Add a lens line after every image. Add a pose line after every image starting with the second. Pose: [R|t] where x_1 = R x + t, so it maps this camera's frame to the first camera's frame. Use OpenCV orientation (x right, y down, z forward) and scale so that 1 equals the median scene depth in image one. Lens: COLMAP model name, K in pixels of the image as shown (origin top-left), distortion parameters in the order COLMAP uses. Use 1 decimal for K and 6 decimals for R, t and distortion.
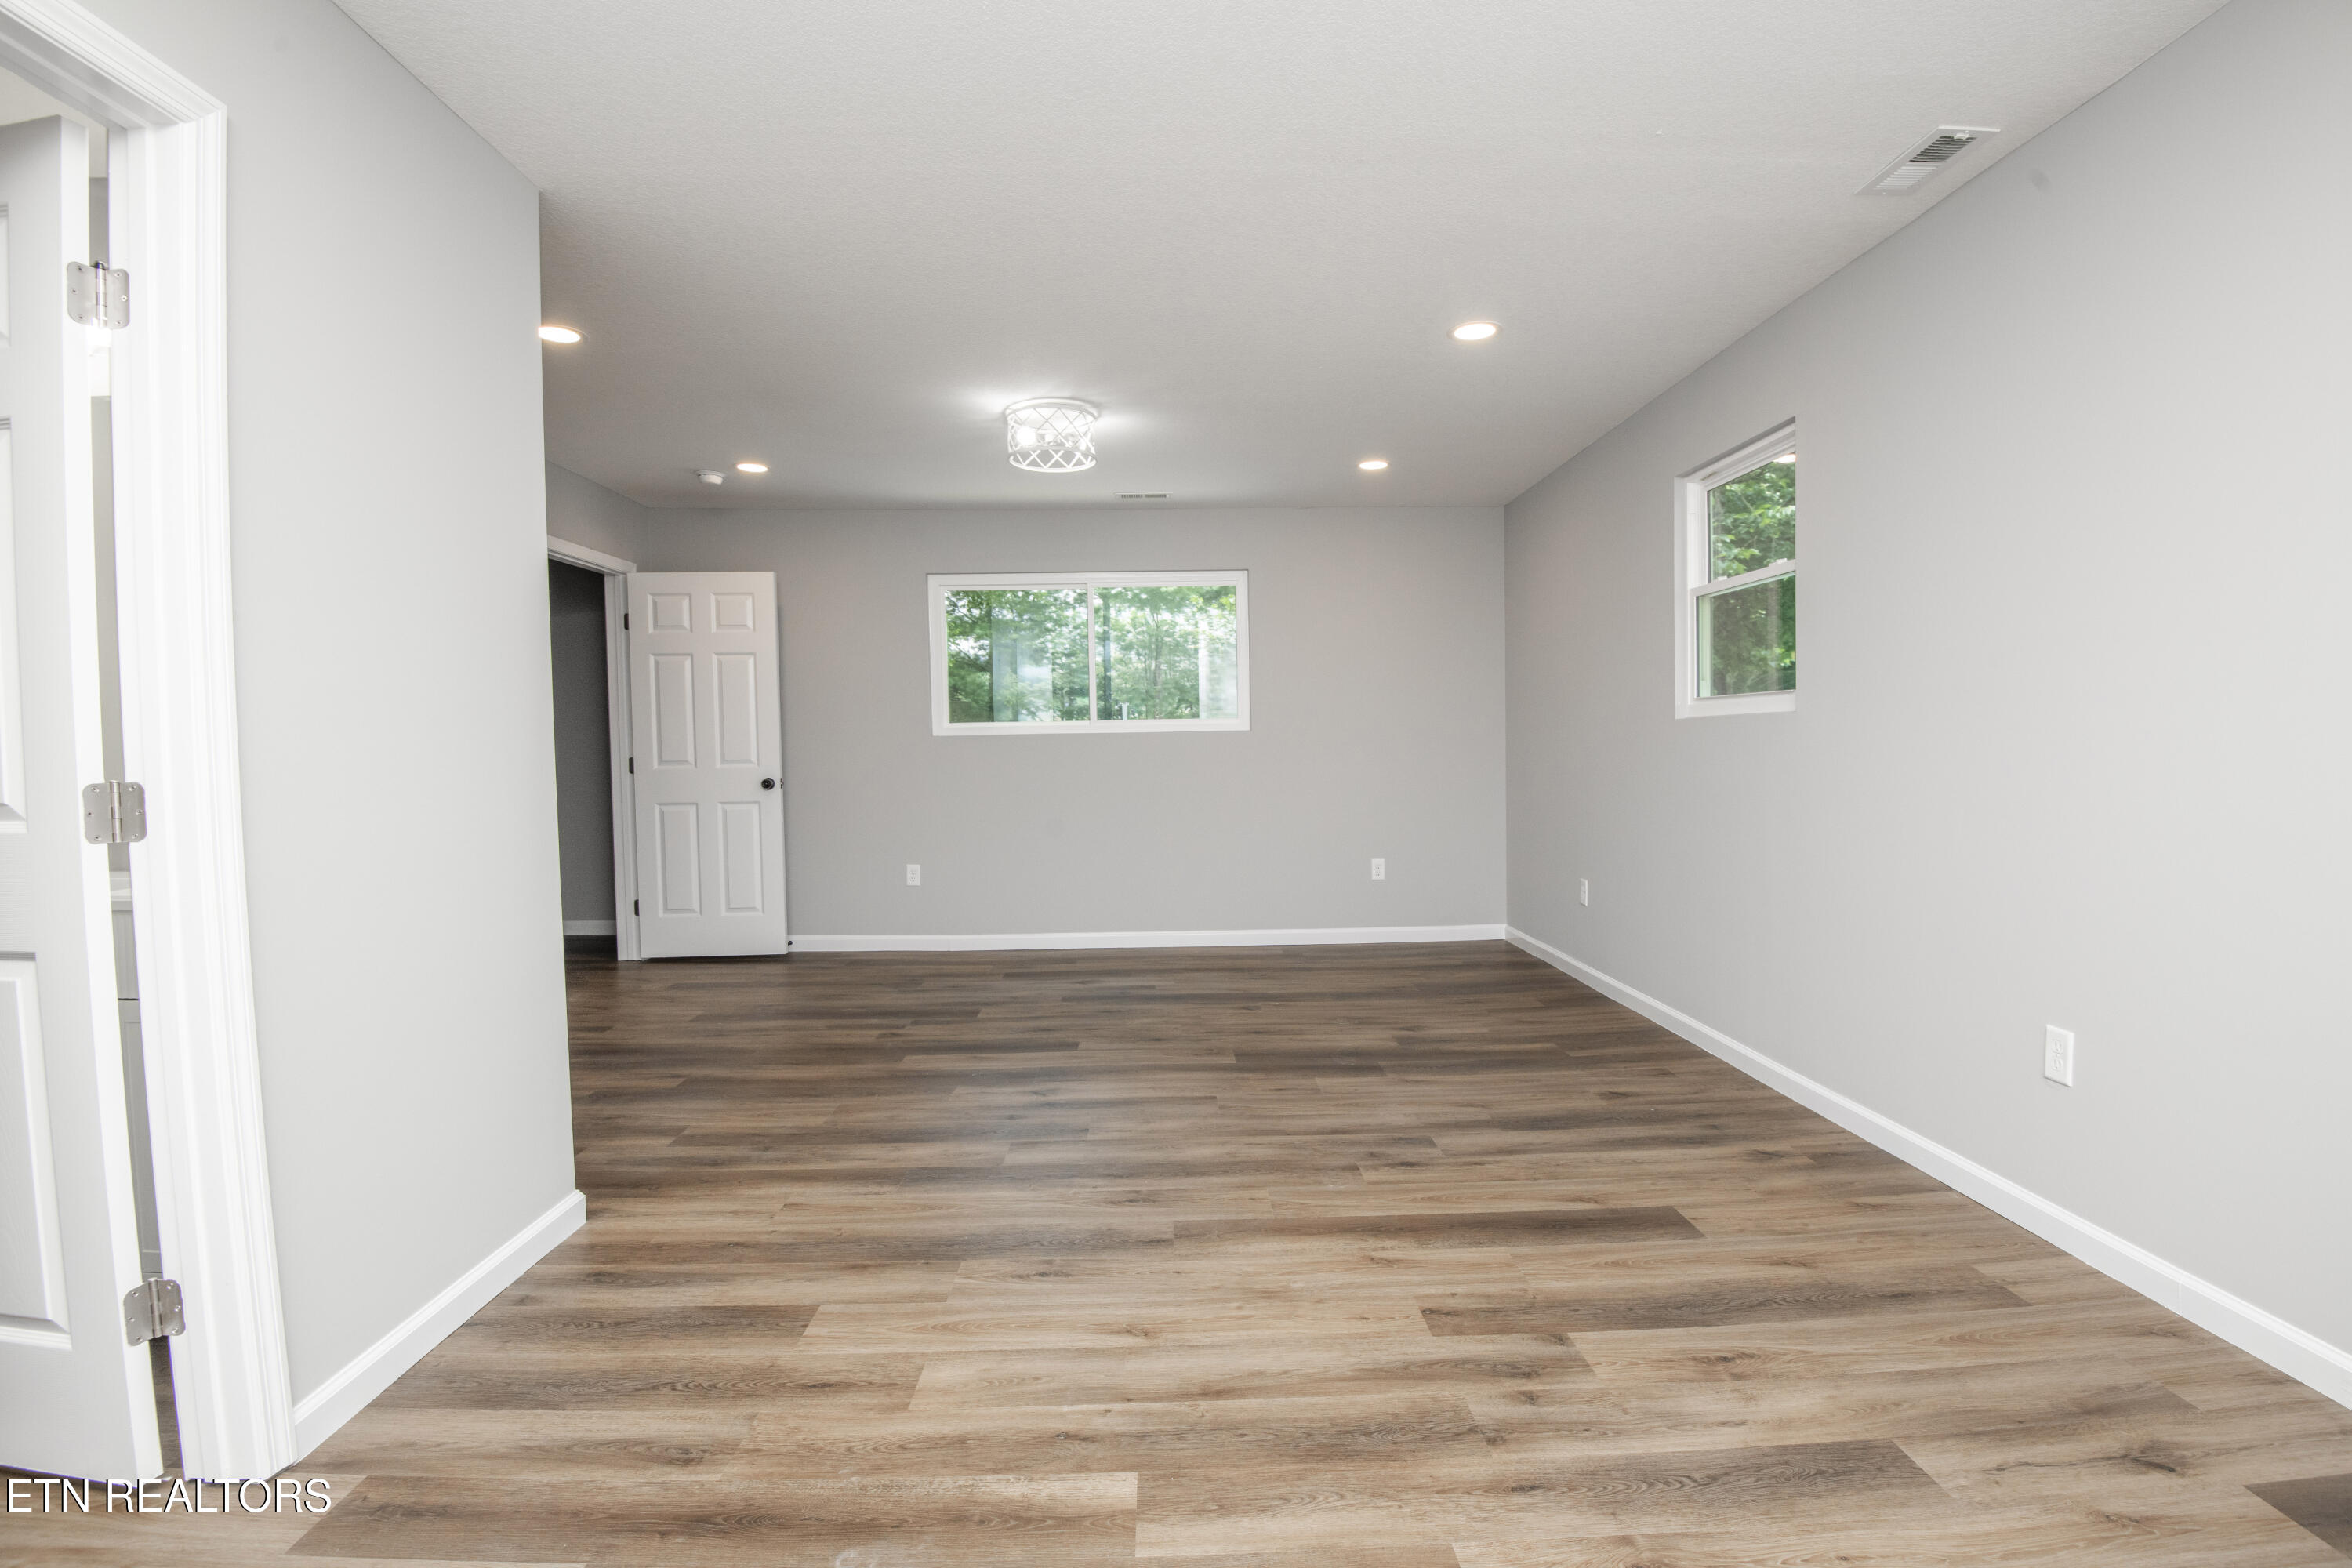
lens RADIAL K [[1086.3, 0, 1186.7], [0, 1086.3, 779.5], [0, 0, 1]] dist [-0.008217, -0.023141]
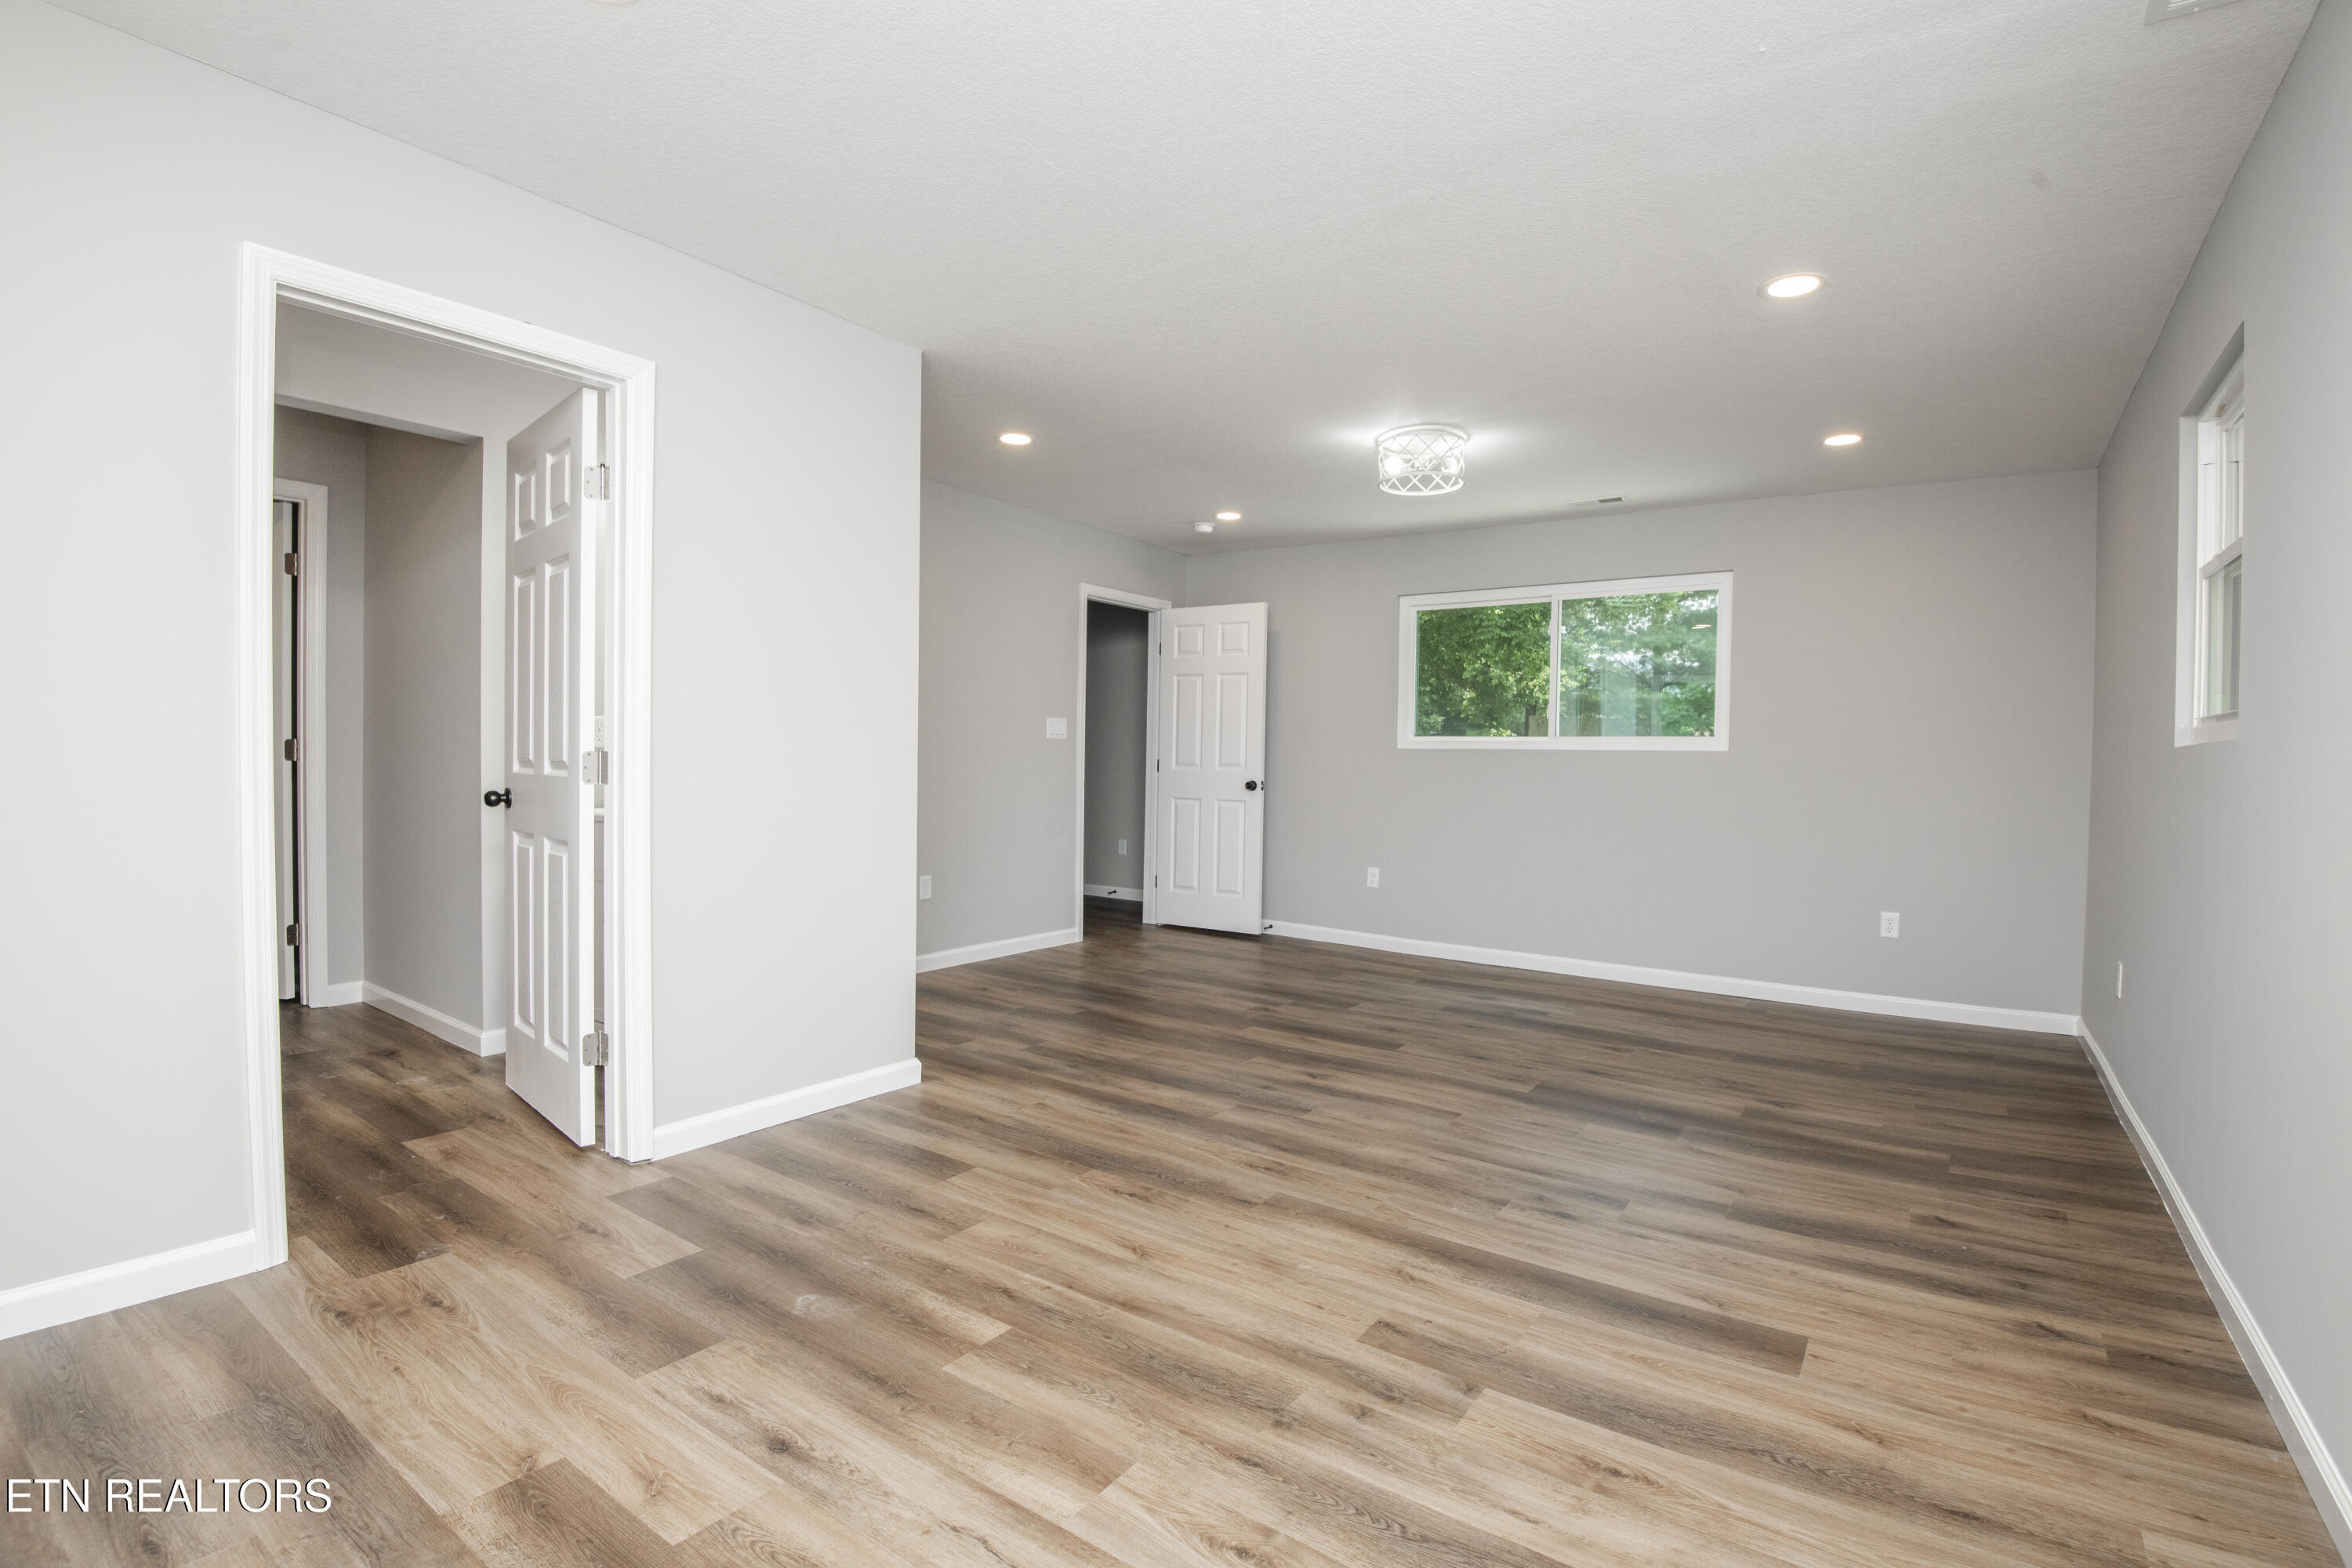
lens RADIAL K [[1086.3, 0, 1186.7], [0, 1086.3, 779.5], [0, 0, 1]] dist [-0.008217, -0.023141]
pose [[0.802581, 0.042592, -0.595021, 0.499668], [-0.052245, 0.998634, 0.001014, -0.000372], [0.594251, 0.030273, 0.803710, 0.058469]]
